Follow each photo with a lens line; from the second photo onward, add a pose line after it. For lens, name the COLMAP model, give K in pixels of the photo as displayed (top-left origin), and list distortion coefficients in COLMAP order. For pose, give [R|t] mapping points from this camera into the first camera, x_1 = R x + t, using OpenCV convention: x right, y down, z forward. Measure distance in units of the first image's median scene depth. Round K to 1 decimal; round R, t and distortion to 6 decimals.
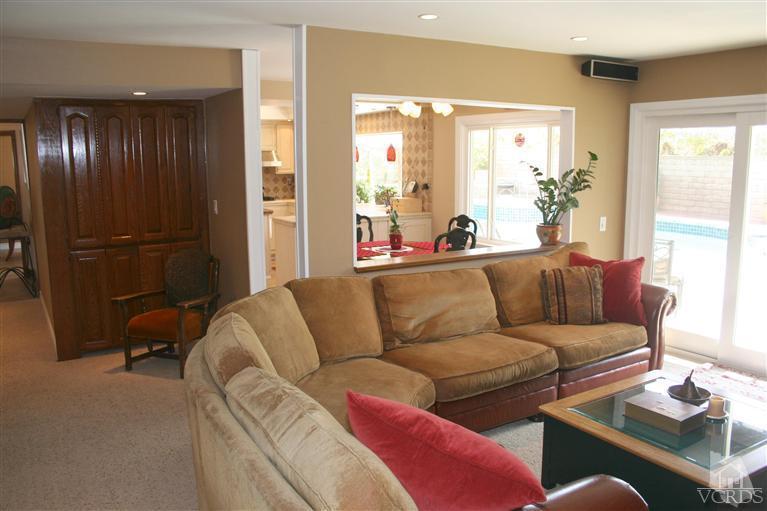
lens RADIAL K [[636.1, 0, 383.5], [0, 636.1, 255.5], [0, 0, 1]] dist [-0.149114, 0.112873]
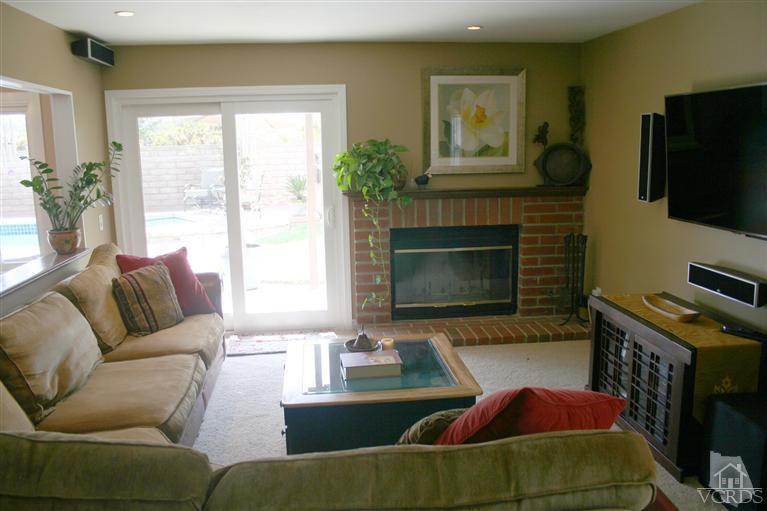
lens RADIAL K [[636.1, 0, 383.5], [0, 636.1, 255.5], [0, 0, 1]] dist [-0.149114, 0.112873]
pose [[0.411930, -0.161836, 0.896729, -0.325368], [0.156325, 0.982063, 0.105426, -0.037037], [-0.897706, 0.096754, 0.429840, 0.274058]]
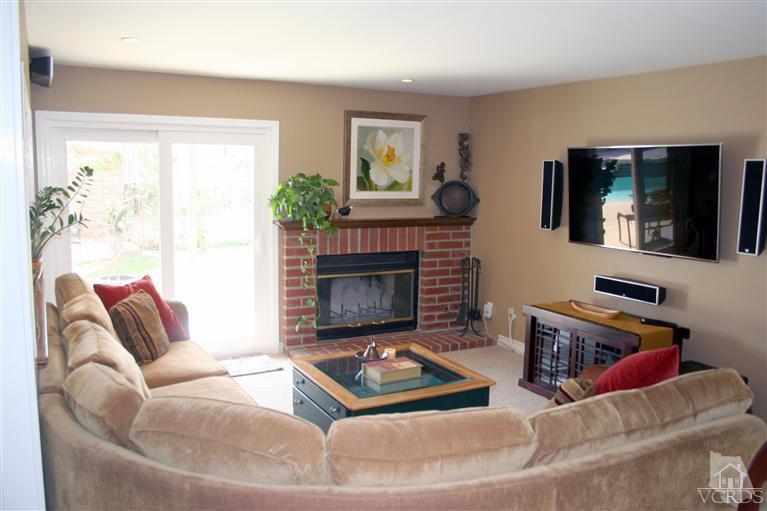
lens RADIAL K [[636.1, 0, 383.5], [0, 636.1, 255.5], [0, 0, 1]] dist [-0.149114, 0.112873]
pose [[0.040510, -0.119375, 0.992022, -0.501336], [0.136681, 0.984166, 0.112848, -0.082045], [-0.989786, 0.131019, 0.056185, 0.540870]]
